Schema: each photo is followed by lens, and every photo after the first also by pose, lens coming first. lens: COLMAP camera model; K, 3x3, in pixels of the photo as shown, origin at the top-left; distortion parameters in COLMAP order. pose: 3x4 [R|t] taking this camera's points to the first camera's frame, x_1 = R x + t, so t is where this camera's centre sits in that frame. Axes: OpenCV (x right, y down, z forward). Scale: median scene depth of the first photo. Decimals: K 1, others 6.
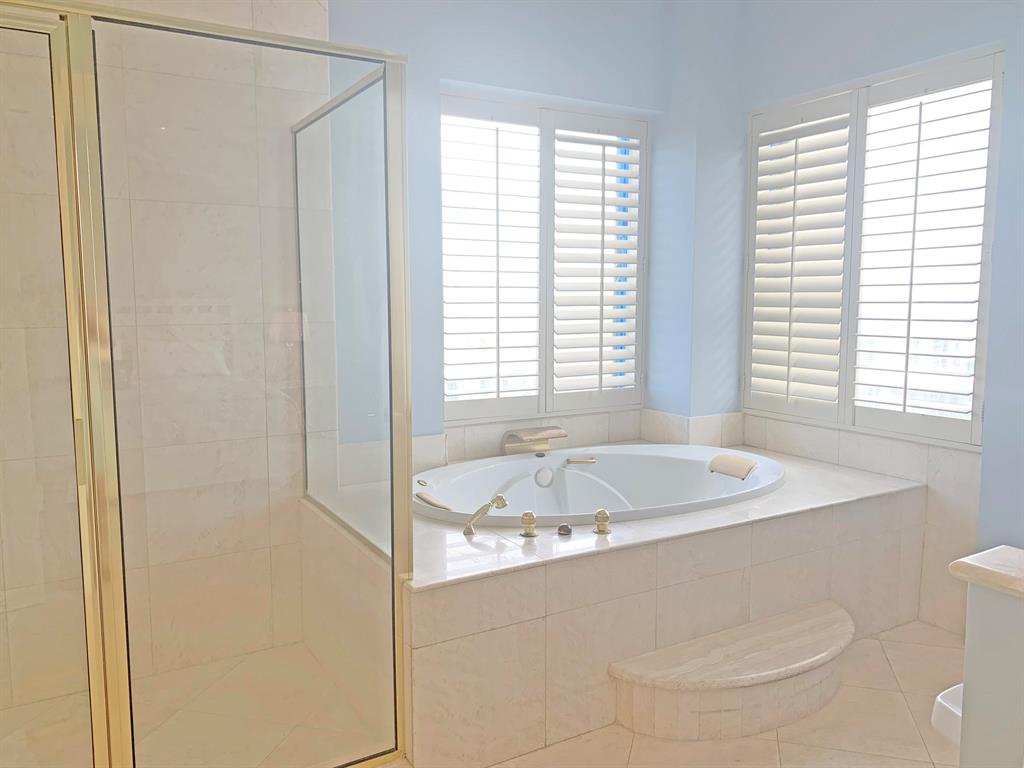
lens RADIAL K [[783.3, 0, 512.0], [0, 783.3, 384.0], [0, 0, 1]] dist [0.008850, 0.002386]
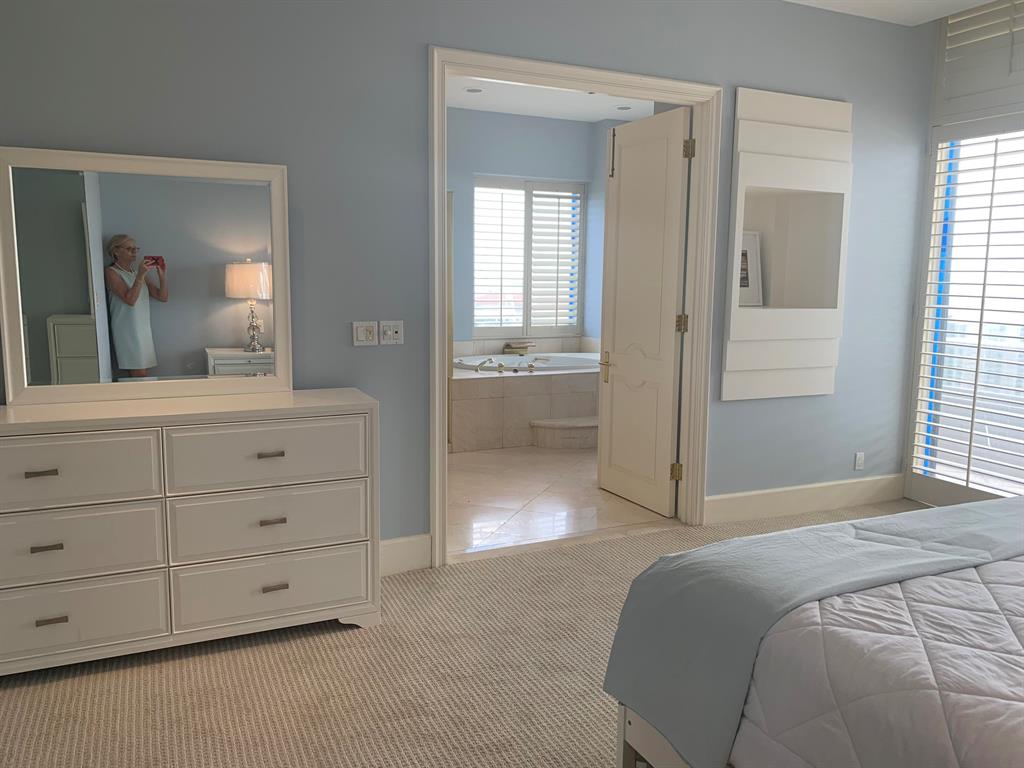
lens RADIAL K [[783.3, 0, 512.0], [0, 783.3, 384.0], [0, 0, 1]] dist [0.008850, 0.002386]
pose [[0.996298, 0.022123, -0.083076, 0.174253], [-0.020109, 0.999485, 0.024995, 0.111417], [0.083586, -0.023232, 0.996230, -0.967973]]
